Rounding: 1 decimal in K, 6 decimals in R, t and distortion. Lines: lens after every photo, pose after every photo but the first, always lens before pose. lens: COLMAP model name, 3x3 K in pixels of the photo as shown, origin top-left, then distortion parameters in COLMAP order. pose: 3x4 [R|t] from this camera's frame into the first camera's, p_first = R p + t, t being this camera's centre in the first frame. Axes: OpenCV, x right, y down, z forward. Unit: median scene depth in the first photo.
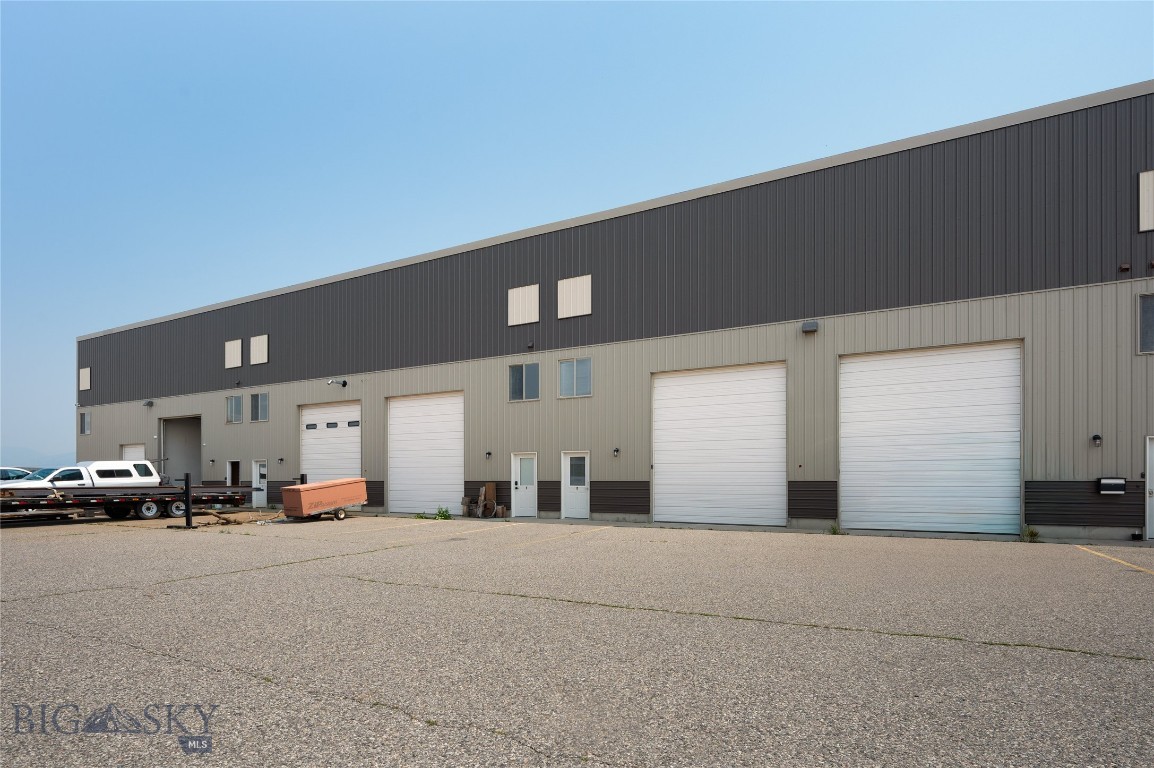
lens RADIAL K [[555.5, 0, 555.5], [0, 555.5, 477.7], [0, 0, 1]] dist [-0.000881, 0.000254]
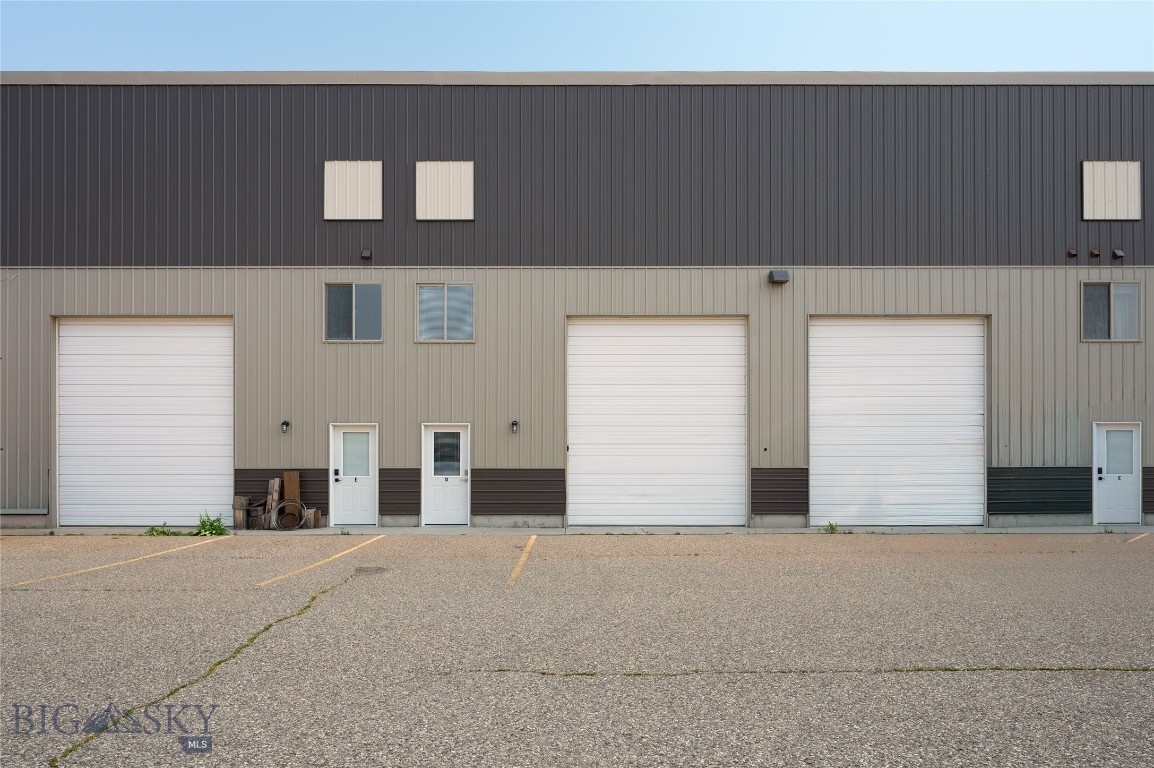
lens RADIAL K [[761.3, 0, 582.3], [0, 761.3, 459.4], [0, 0, 1]] dist [-0.003533, 0.002310]
pose [[0.888664, 0.004485, 0.458537, -0.247770], [-0.001563, 0.999976, -0.006751, 0.000966], [-0.458556, 0.005282, 0.888650, 0.127400]]
